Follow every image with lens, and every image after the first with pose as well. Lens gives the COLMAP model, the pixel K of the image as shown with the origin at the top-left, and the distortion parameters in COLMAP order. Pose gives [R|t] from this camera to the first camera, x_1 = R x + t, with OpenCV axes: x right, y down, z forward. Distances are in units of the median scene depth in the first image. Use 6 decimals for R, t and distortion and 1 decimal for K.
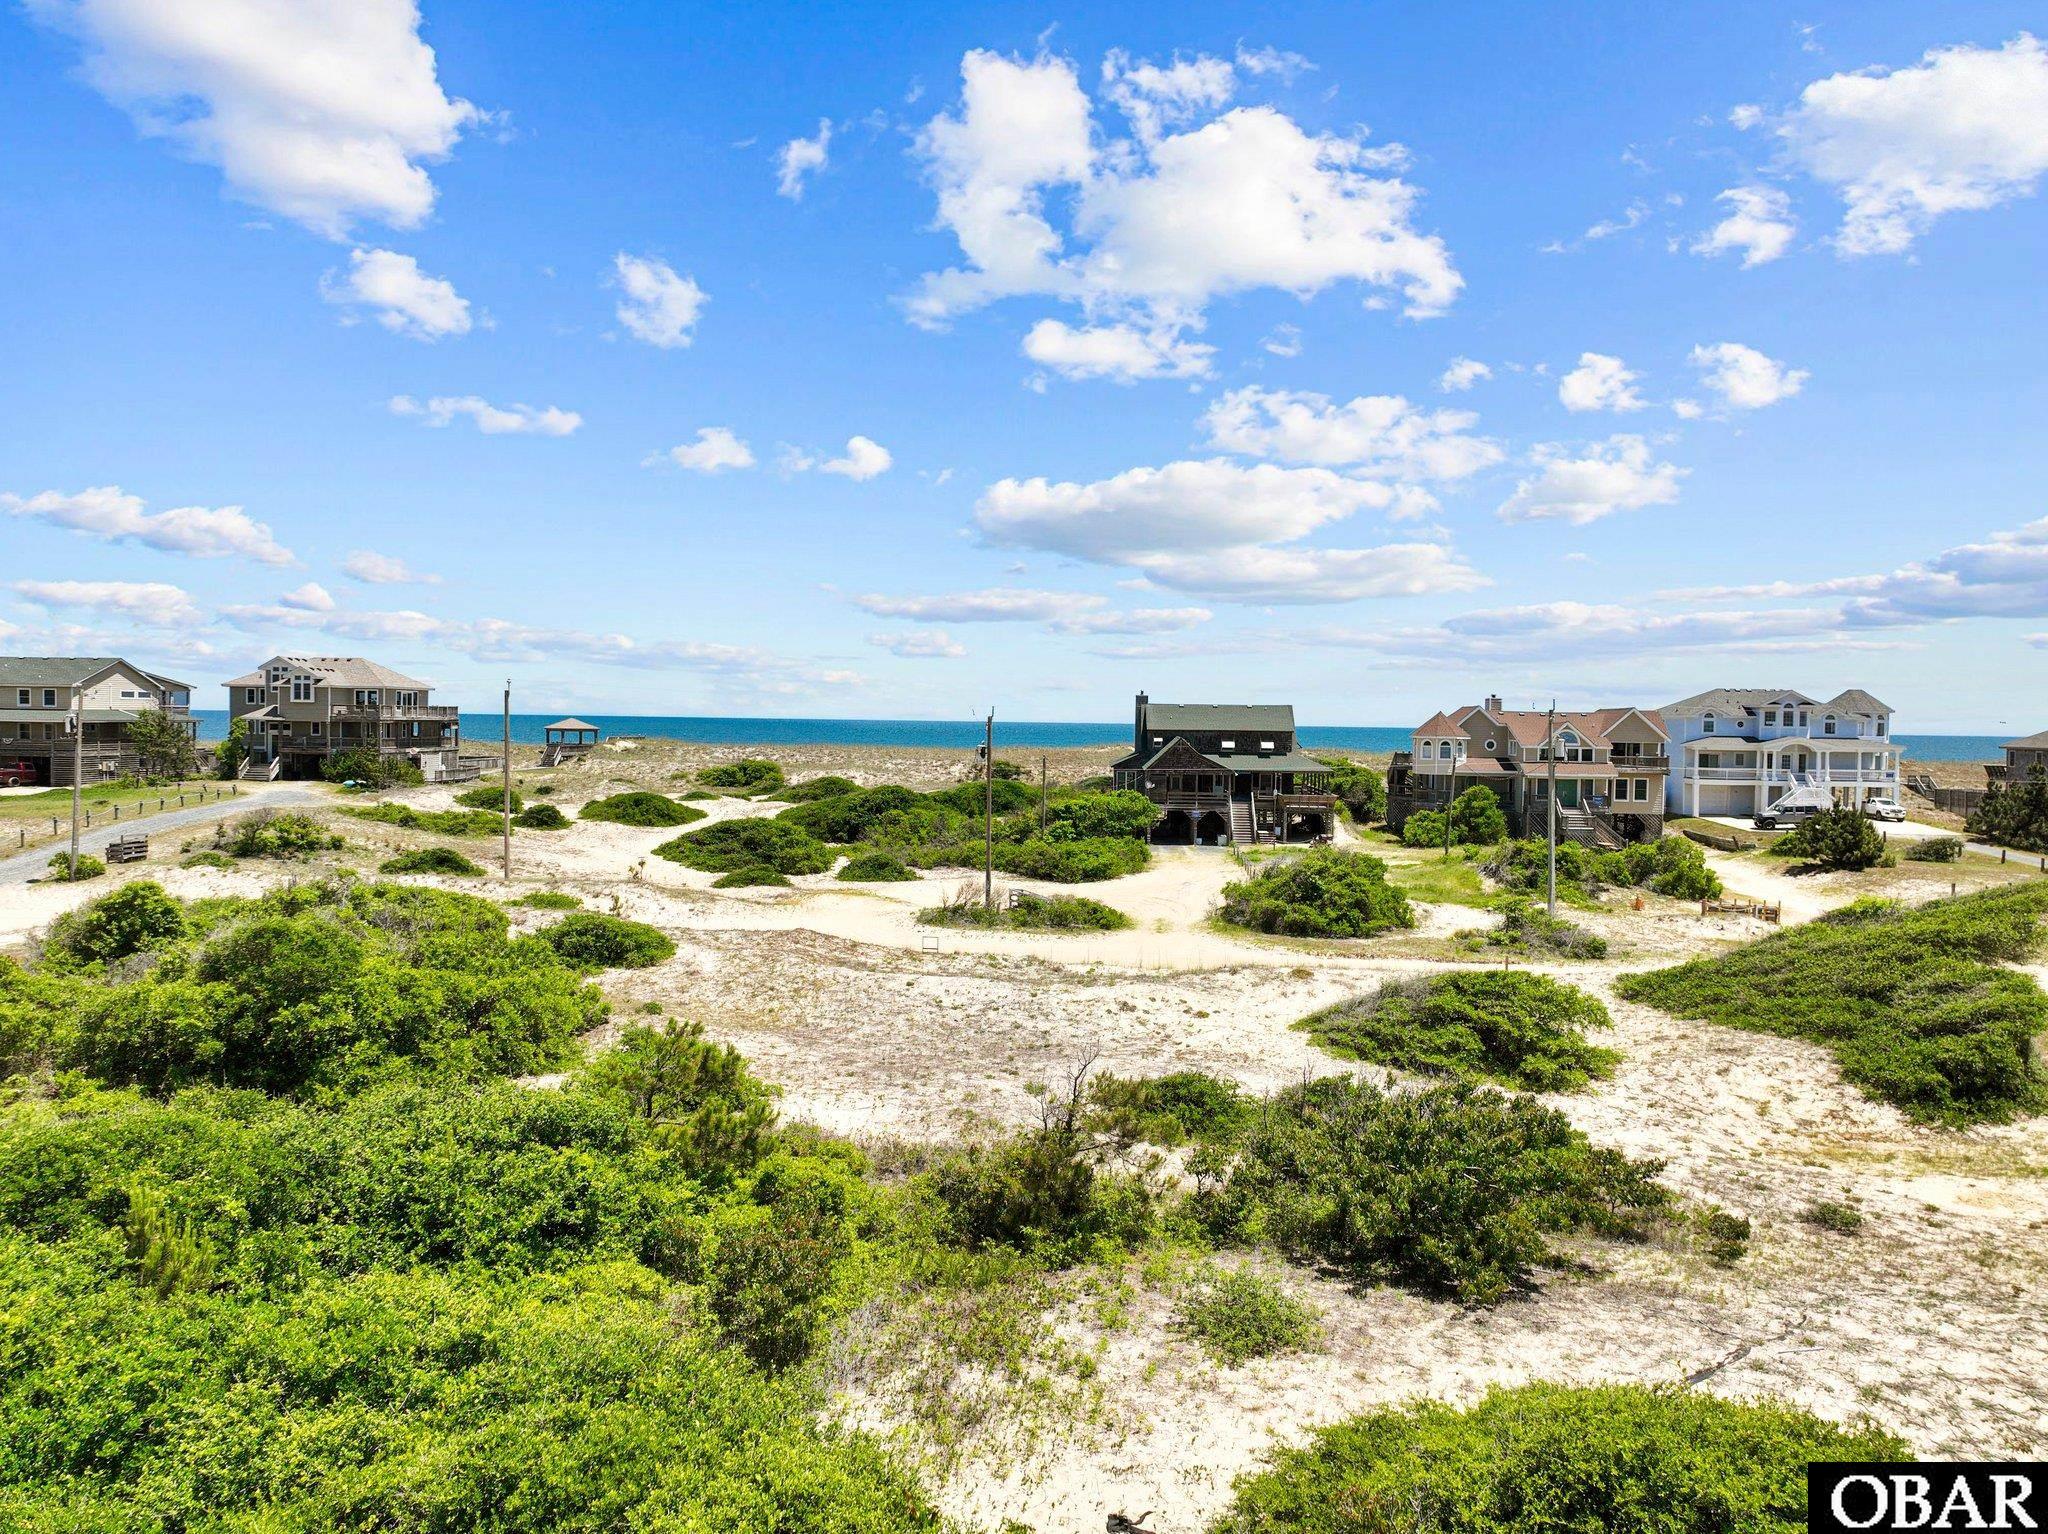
lens RADIAL K [[1458.4, 0, 1032.2], [0, 1458.4, 760.8], [0, 0, 1]] dist [0.007565, 0.001426]
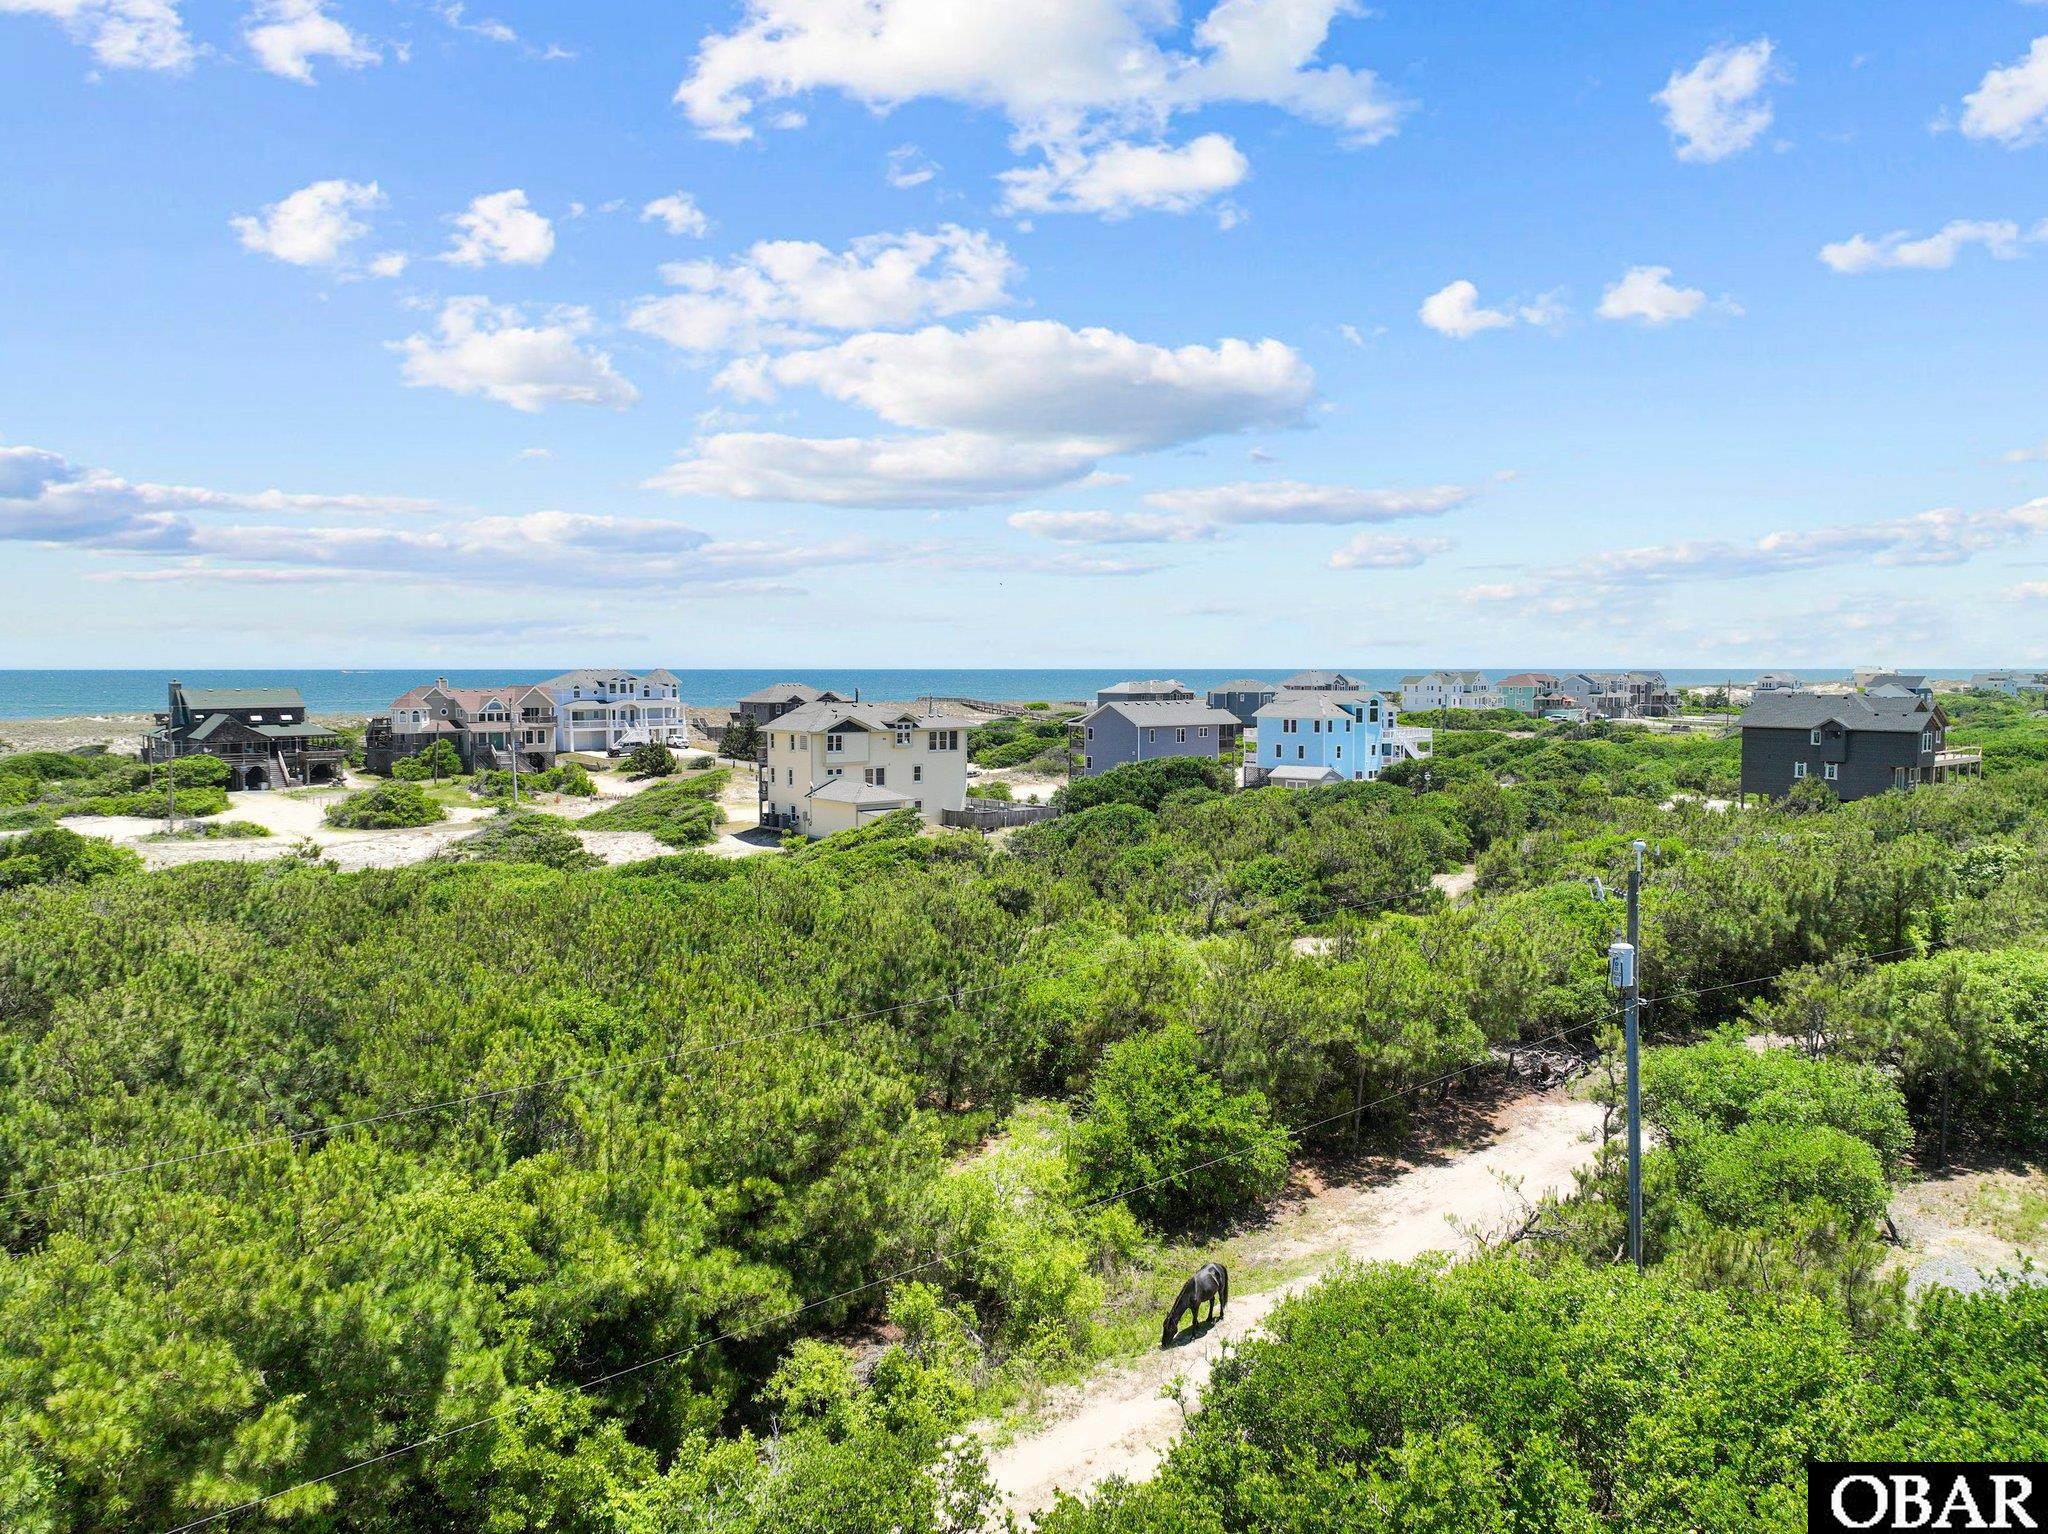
lens RADIAL K [[1500.2, 0, 1040.4], [0, 1500.2, 768.2], [0, 0, 1]] dist [0.000013, -0.001411]
pose [[0.728307, -0.060737, 0.682554, -0.362990], [0.029734, 0.997927, 0.057074, -0.027523], [-0.684606, -0.021272, 0.728603, -0.672597]]
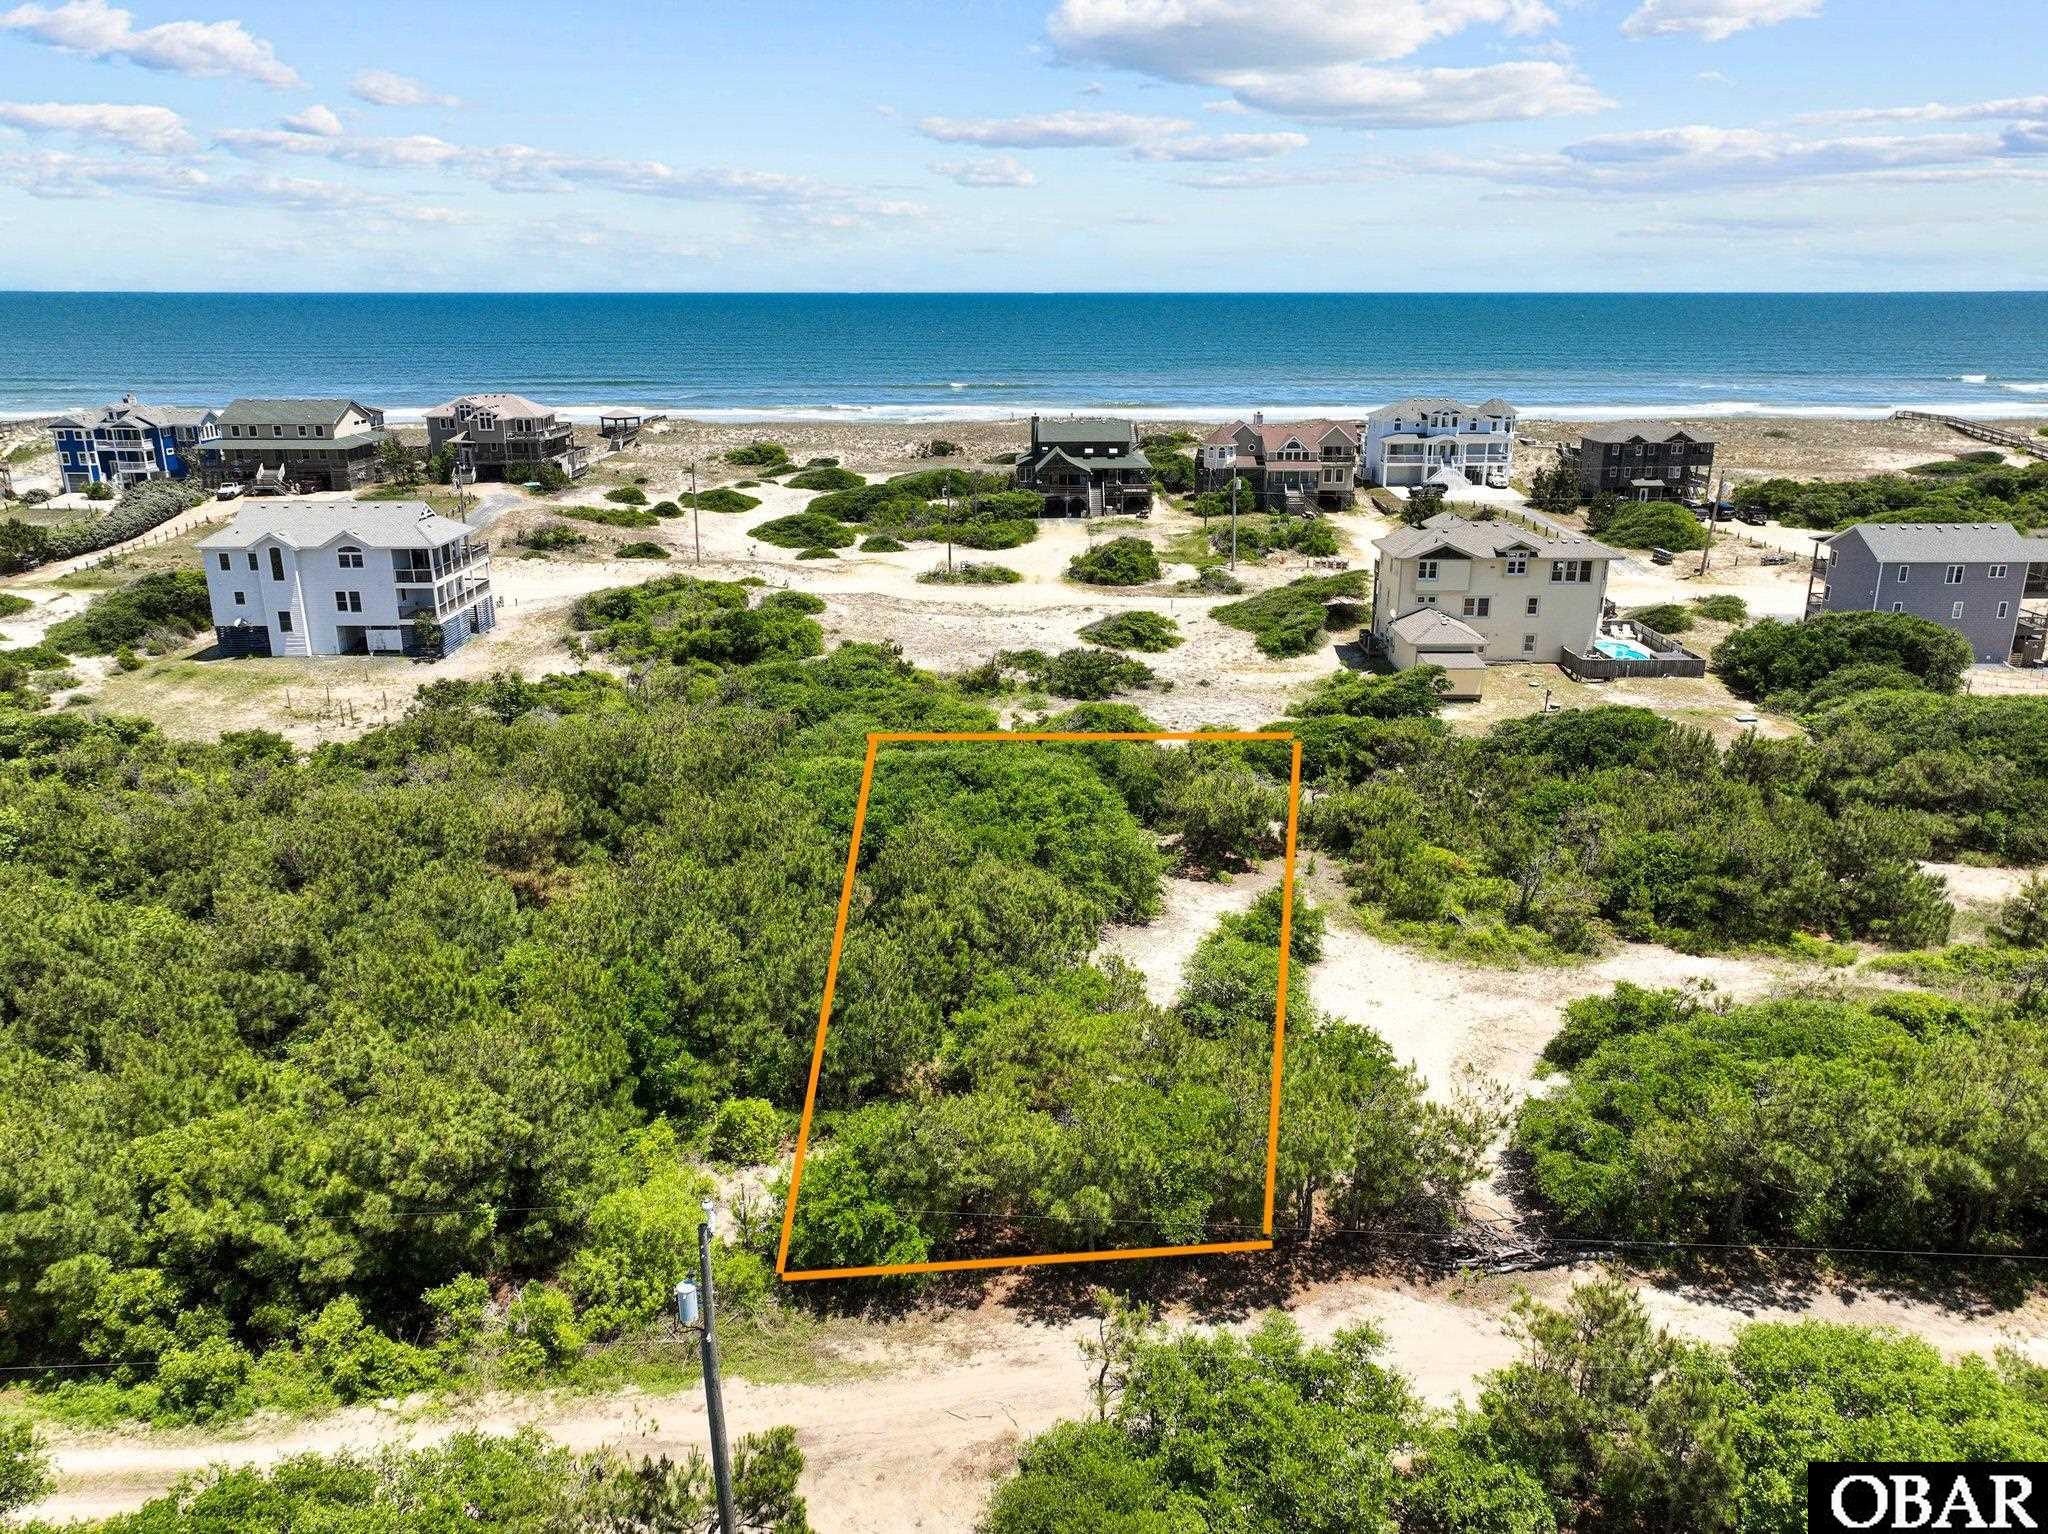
lens RADIAL K [[1509.5, 0, 1031.2], [0, 1509.5, 763.8], [0, 0, 1]] dist [0.002735, 0.011728]
pose [[0.998465, -0.030119, 0.046480, -0.018756], [0.016242, 0.961543, 0.274174, -0.163596], [-0.052950, -0.272998, 0.960556, -0.814967]]
